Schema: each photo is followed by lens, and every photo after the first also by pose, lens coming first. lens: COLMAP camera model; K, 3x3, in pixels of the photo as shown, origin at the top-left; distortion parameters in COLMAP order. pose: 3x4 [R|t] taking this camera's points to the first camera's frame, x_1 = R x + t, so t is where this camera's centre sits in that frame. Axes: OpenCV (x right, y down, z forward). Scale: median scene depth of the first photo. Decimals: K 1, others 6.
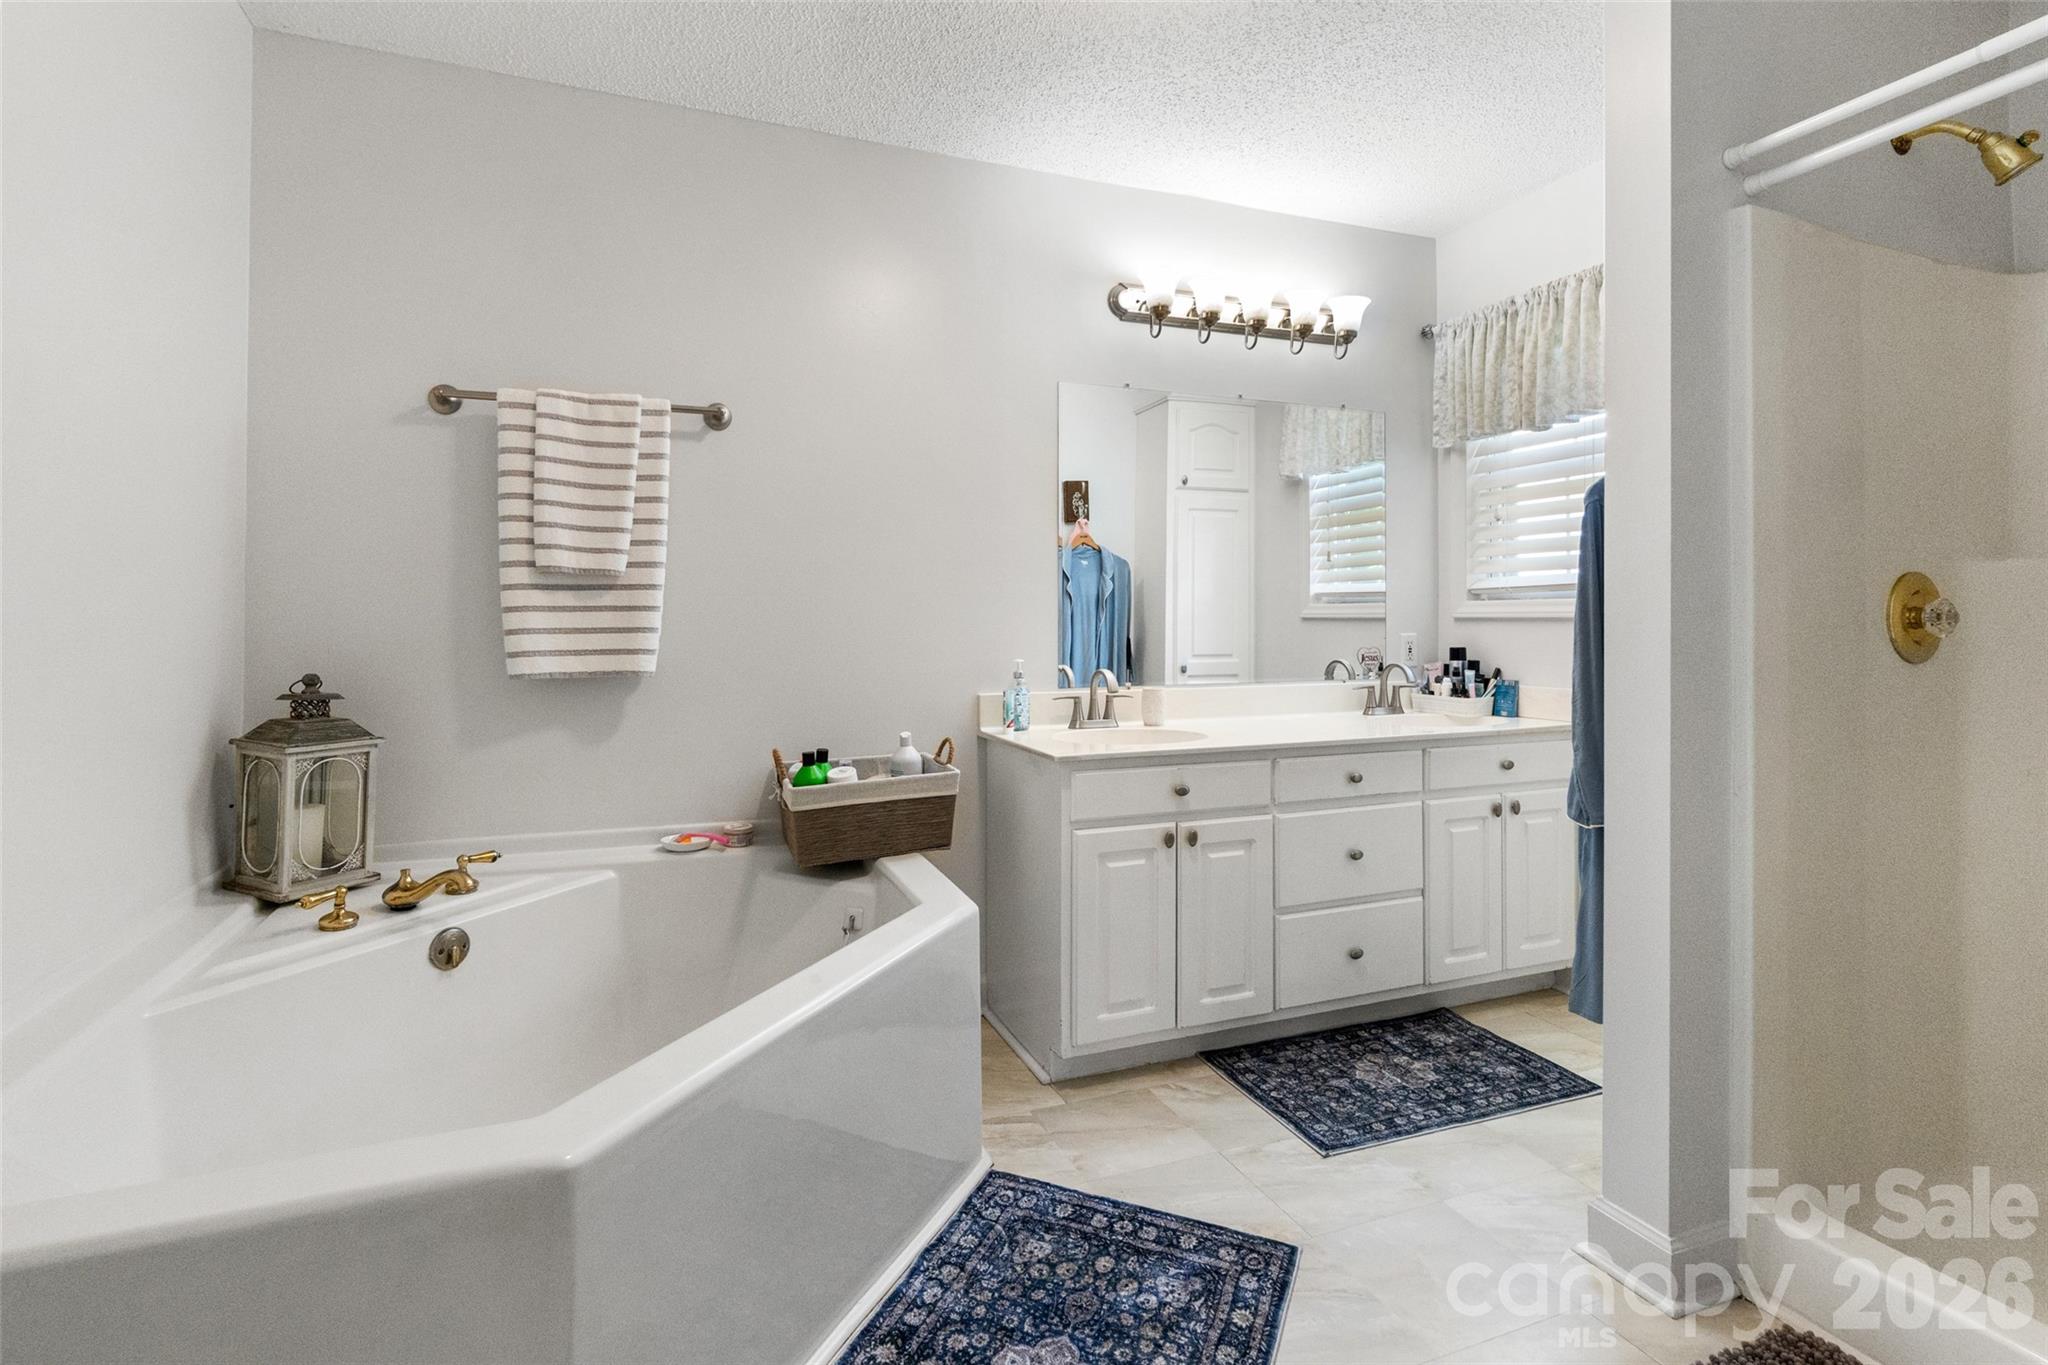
lens RADIAL K [[942.2, 0, 1012.5], [0, 942.2, 615.4], [0, 0, 1]] dist [-0.000895, -0.006908]
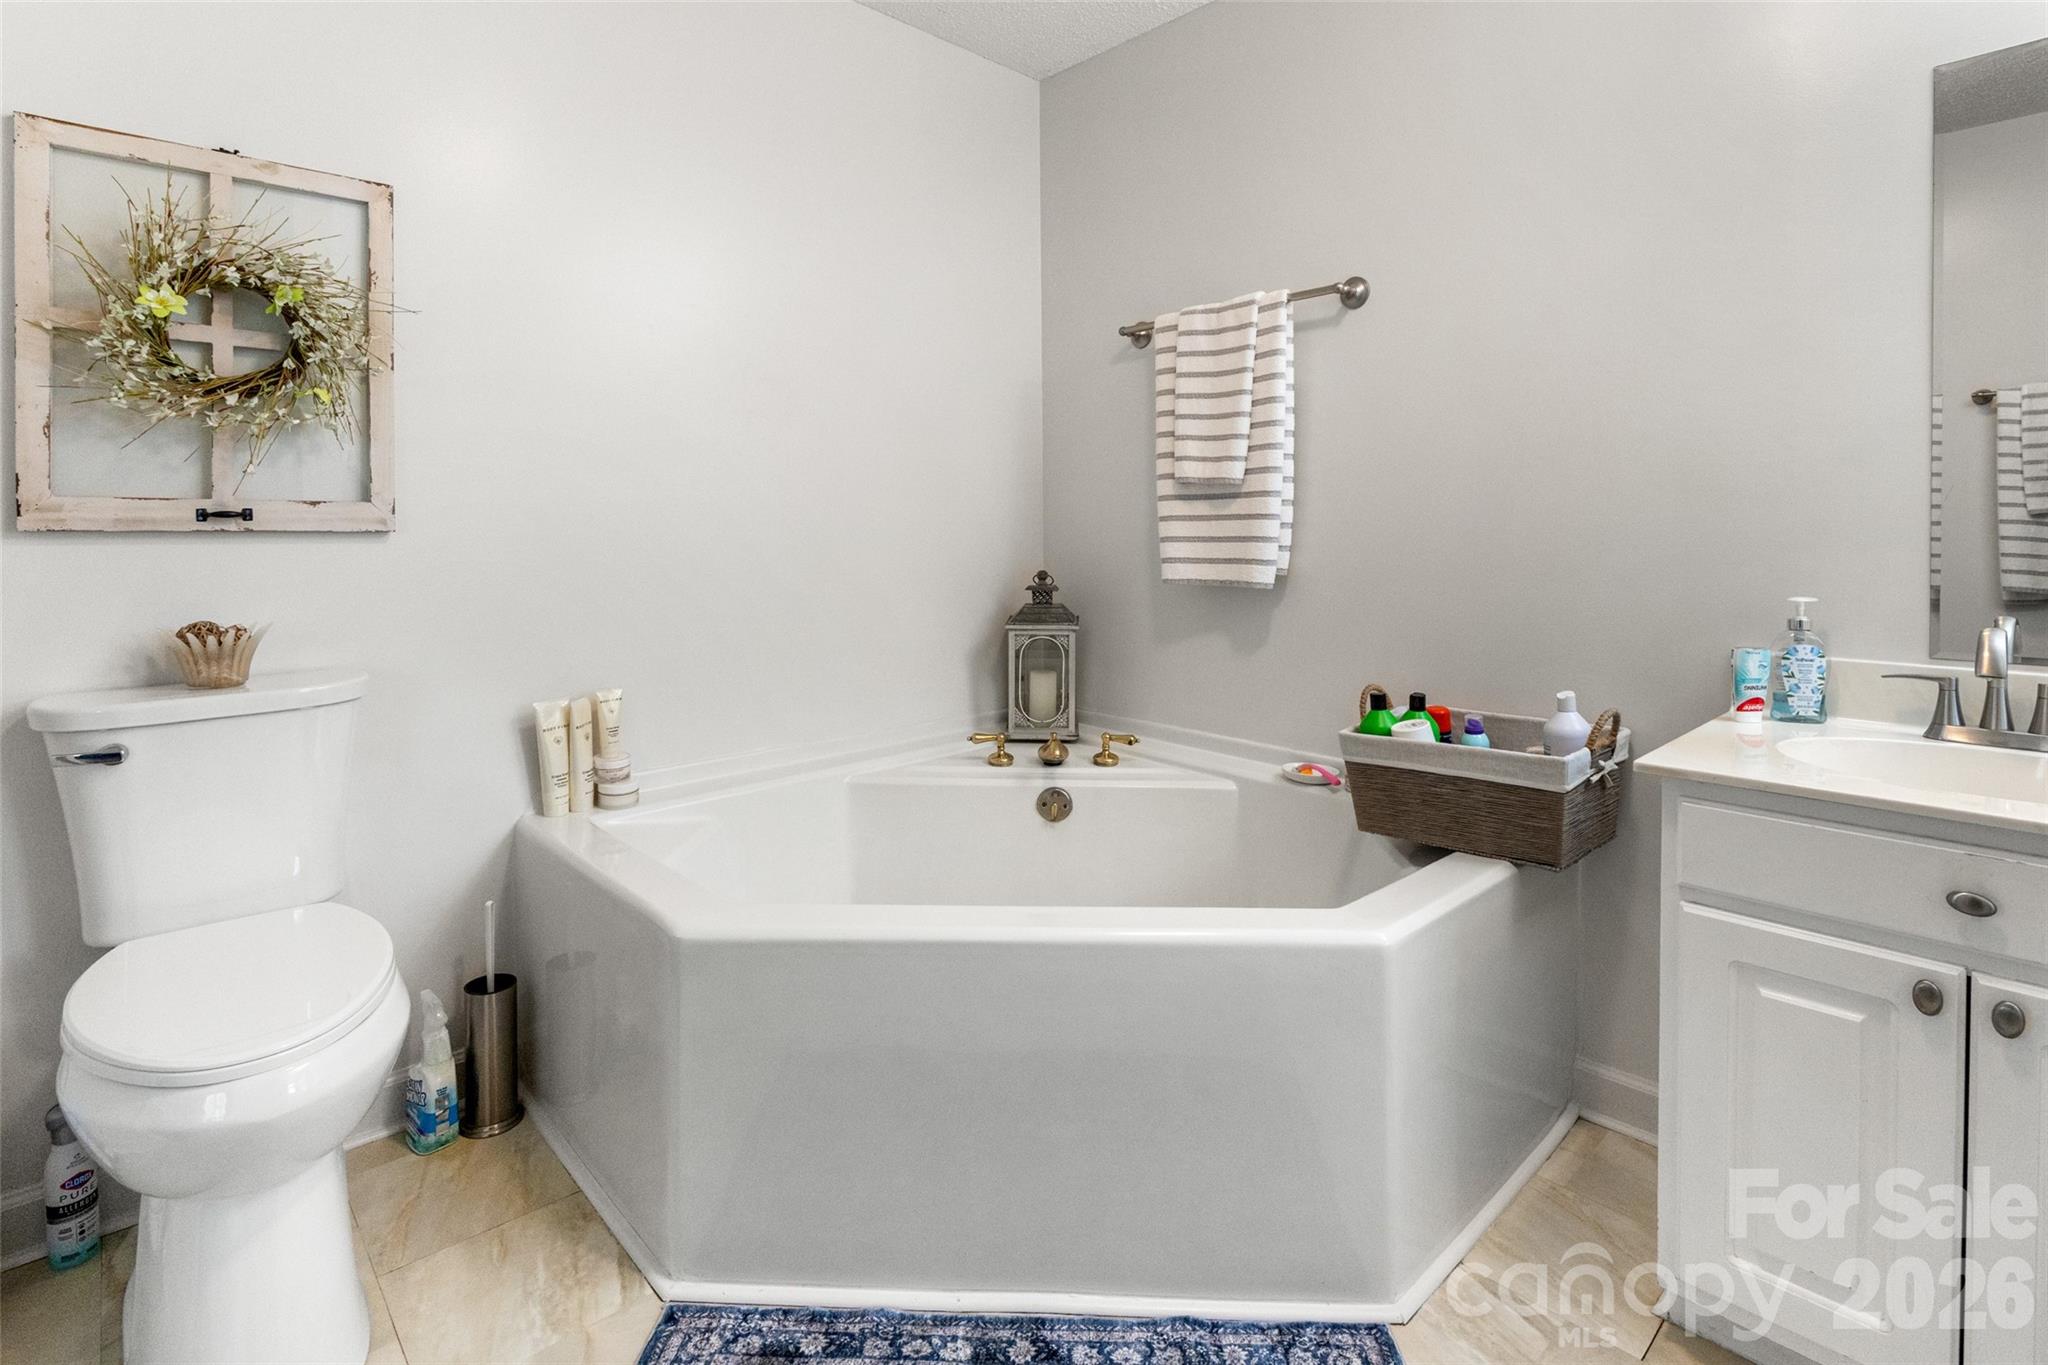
lens RADIAL K [[985.5, 0, 1024.4], [0, 985.5, 546.8], [0, 0, 1]] dist [0.000837, -0.000010]
pose [[0.392727, 0.017544, -0.919488, 0.425929], [0.004984, 0.999763, 0.021205, 0.000885], [0.919642, -0.012910, 0.392547, 0.385362]]
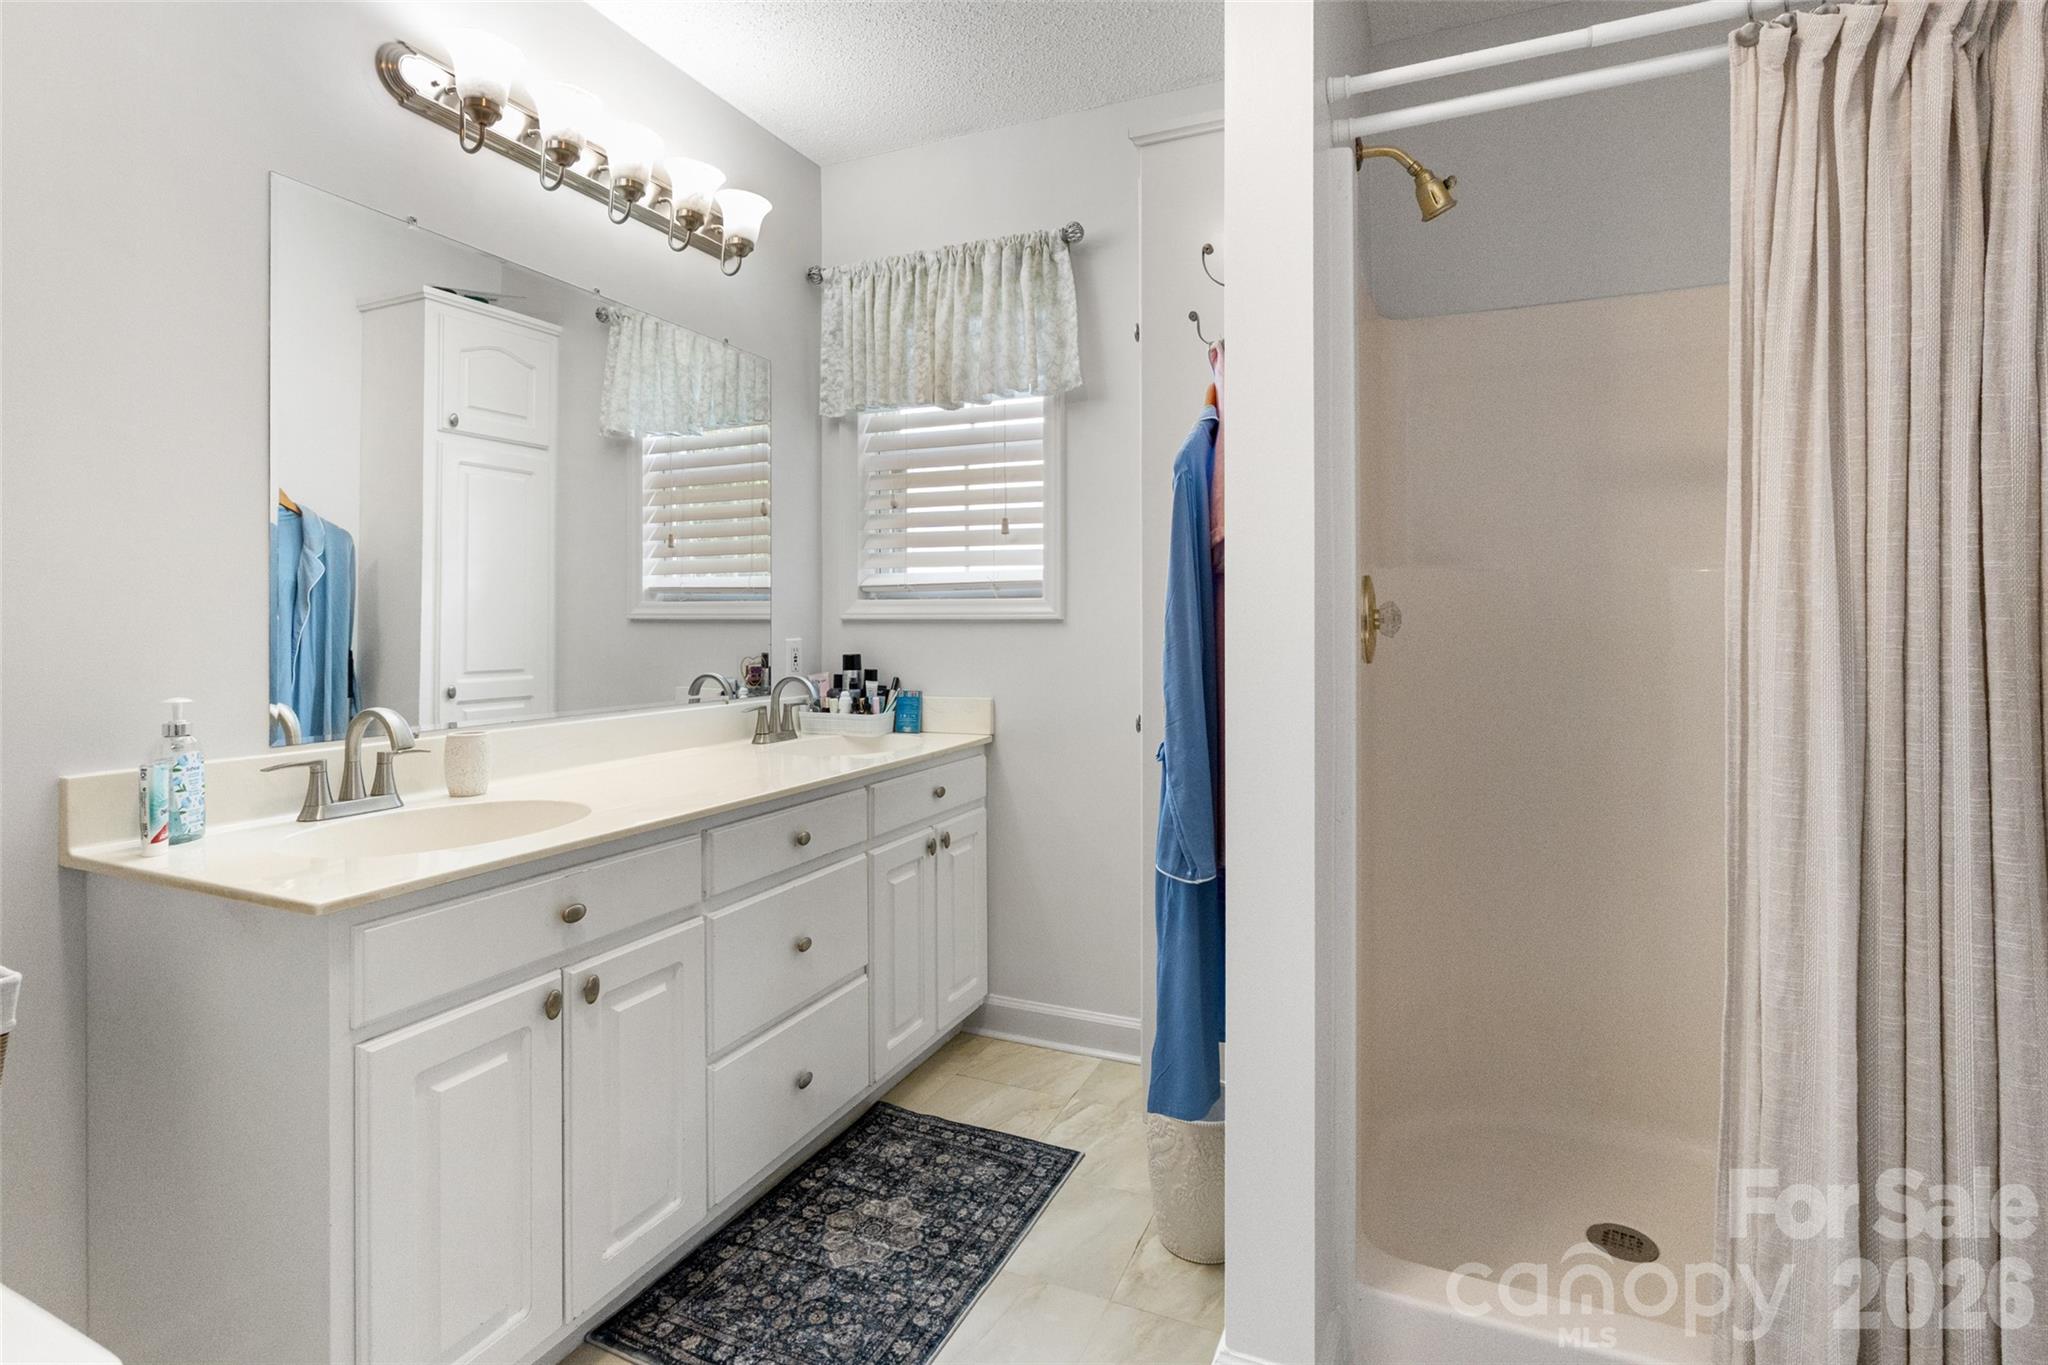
lens RADIAL K [[961.3, 0, 1025.8], [0, 961.3, 627.0], [0, 0, 1]] dist [-0.006395, -0.000082]
pose [[0.701381, -0.000965, 0.712786, -0.044667], [-0.004495, 0.999973, 0.005777, 0.004837], [-0.712773, -0.007256, 0.701358, 0.380312]]
